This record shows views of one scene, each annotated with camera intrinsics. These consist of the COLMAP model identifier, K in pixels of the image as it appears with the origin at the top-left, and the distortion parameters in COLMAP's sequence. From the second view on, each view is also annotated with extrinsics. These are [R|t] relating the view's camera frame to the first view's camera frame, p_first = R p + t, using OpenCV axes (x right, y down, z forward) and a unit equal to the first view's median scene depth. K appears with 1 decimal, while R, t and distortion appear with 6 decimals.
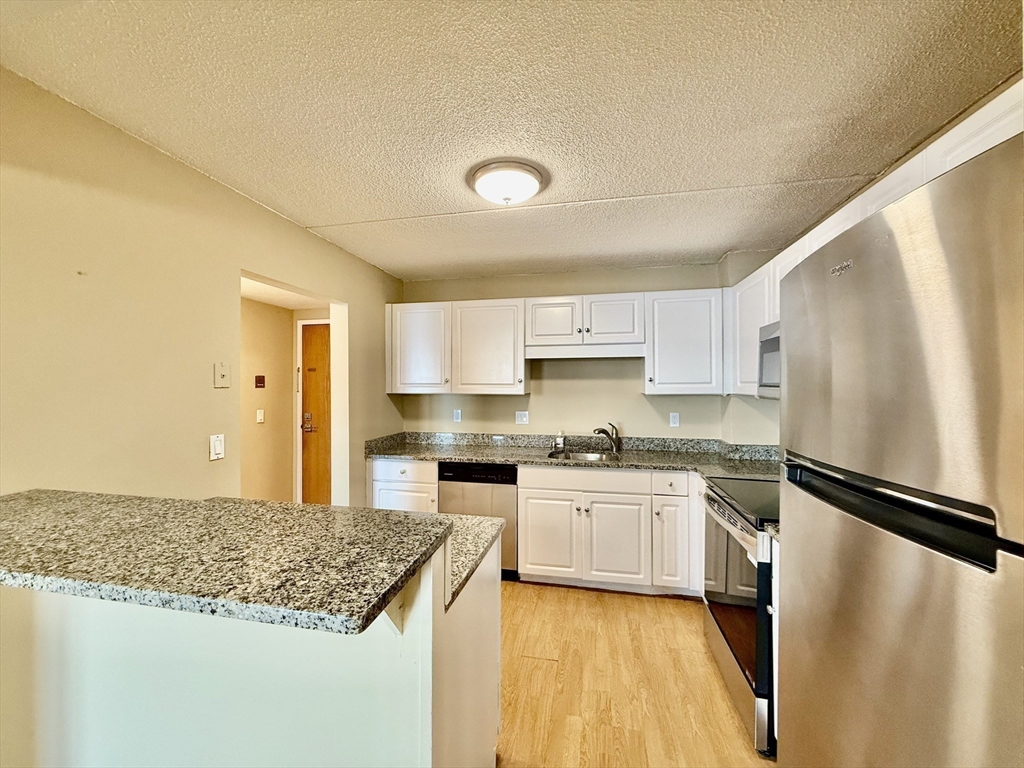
lens RADIAL K [[408.6, 0, 509.7], [0, 408.6, 384.5], [0, 0, 1]] dist [-0.002675, 0.000312]
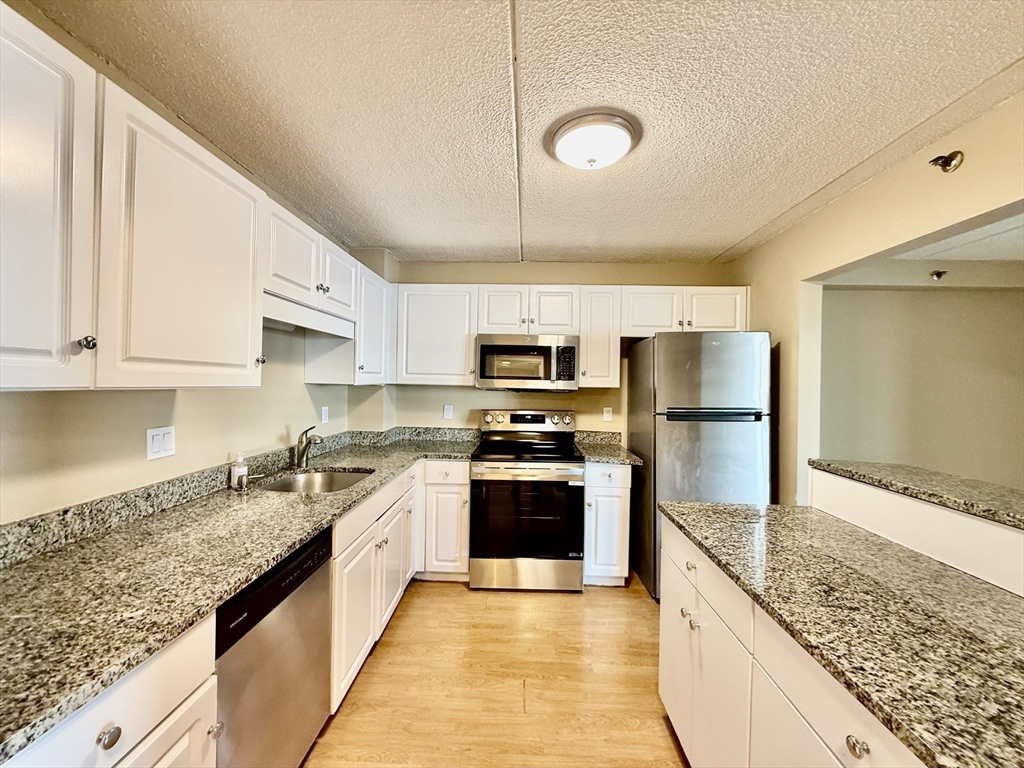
lens RADIAL K [[406.9, 0, 508.8], [0, 406.9, 383.7], [0, 0, 1]] dist [-0.001520, 0.000412]
pose [[-0.176985, -0.002987, 0.984209, -0.518824], [-0.020764, 0.999784, -0.000700, 0.014830], [-0.983995, -0.020560, -0.177008, 0.833857]]
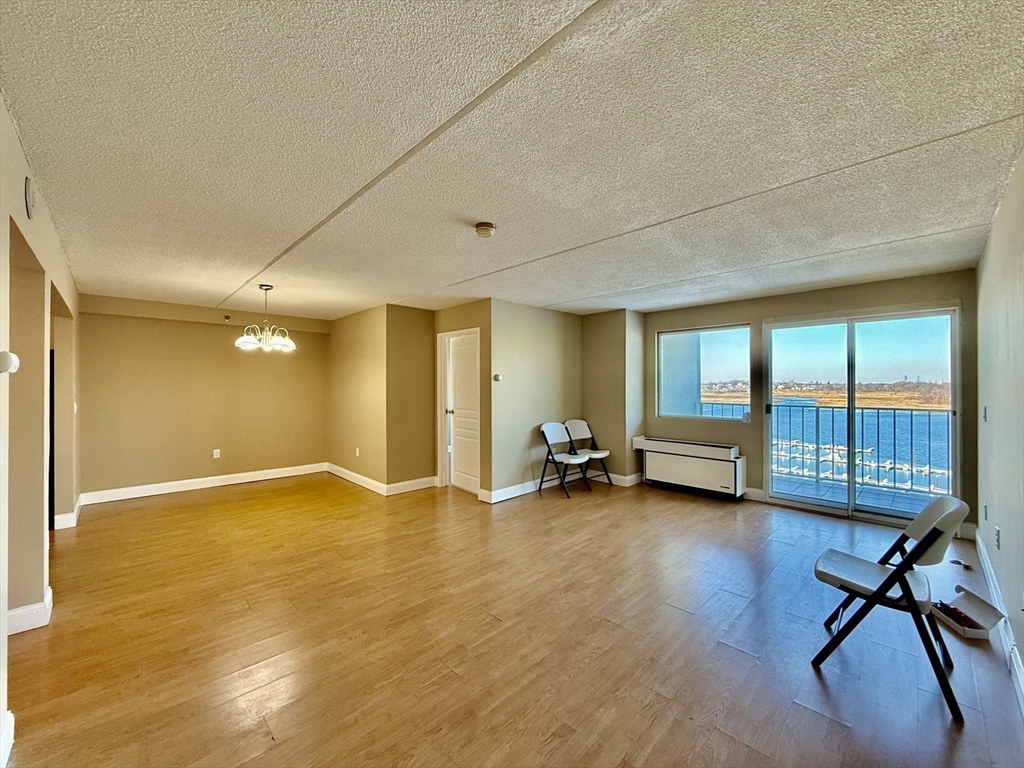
lens RADIAL K [[408.6, 0, 509.7], [0, 408.6, 384.5], [0, 0, 1]] dist [-0.002675, 0.000312]
pose [[-0.830767, 0.004242, 0.556603, -1.790499], [0.003518, 0.999991, -0.002371, 0.022007], [-0.556609, -0.000012, -0.830775, 0.378207]]
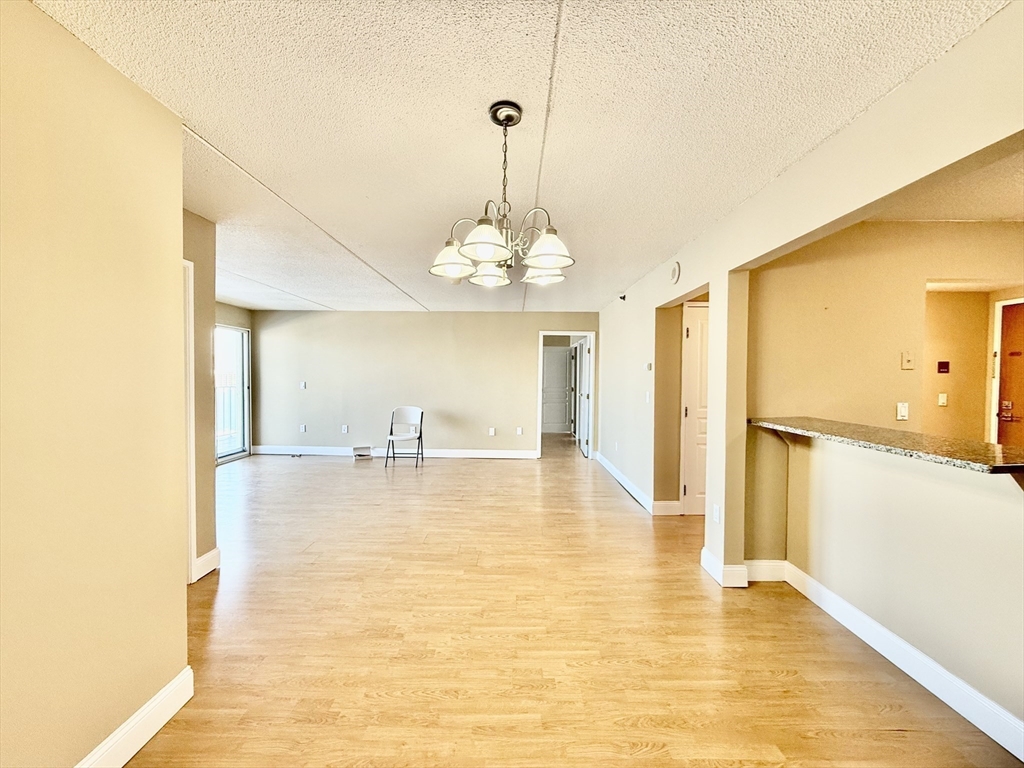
lens RADIAL K [[406.9, 0, 508.8], [0, 406.9, 383.7], [0, 0, 1]] dist [-0.001520, 0.000412]
pose [[0.198023, 0.026400, -0.979842, 0.281220], [-0.005029, 0.999651, 0.025917, 0.019728], [0.980185, -0.000204, 0.198087, -0.443841]]
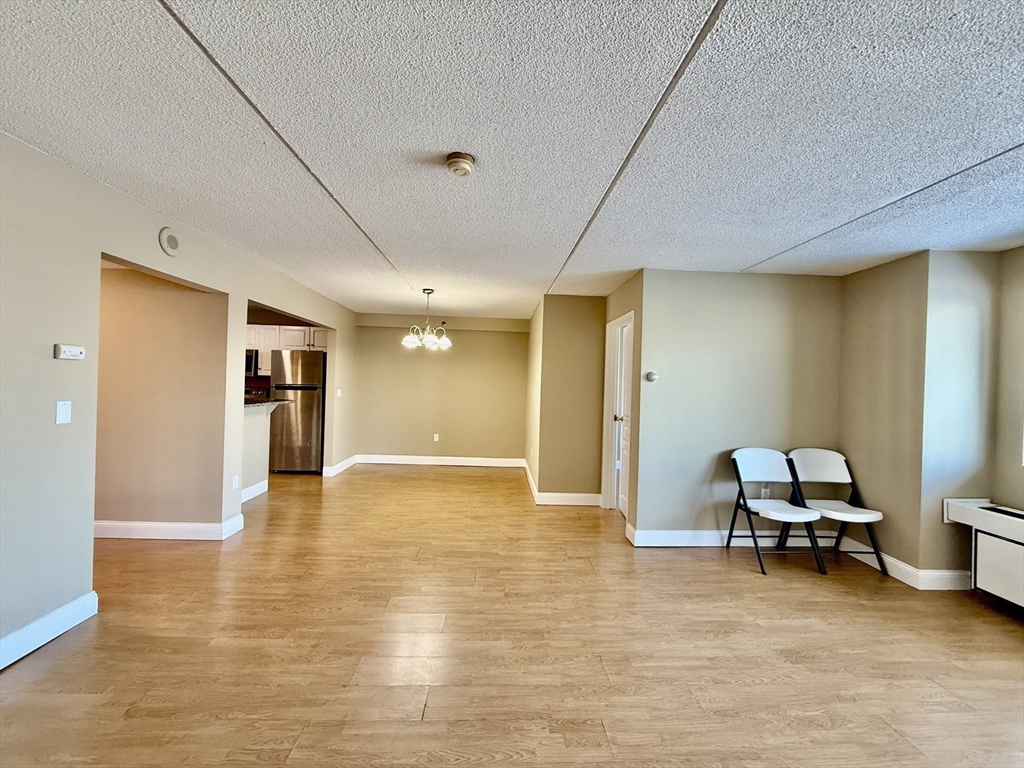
lens RADIAL K [[406.9, 0, 508.8], [0, 406.9, 383.7], [0, 0, 1]] dist [-0.001520, 0.000412]
pose [[-0.246976, -0.004583, 0.969011, -1.892934], [-0.031634, 0.999494, -0.003335, 0.028005], [-0.968505, -0.031478, -0.246996, -0.265501]]
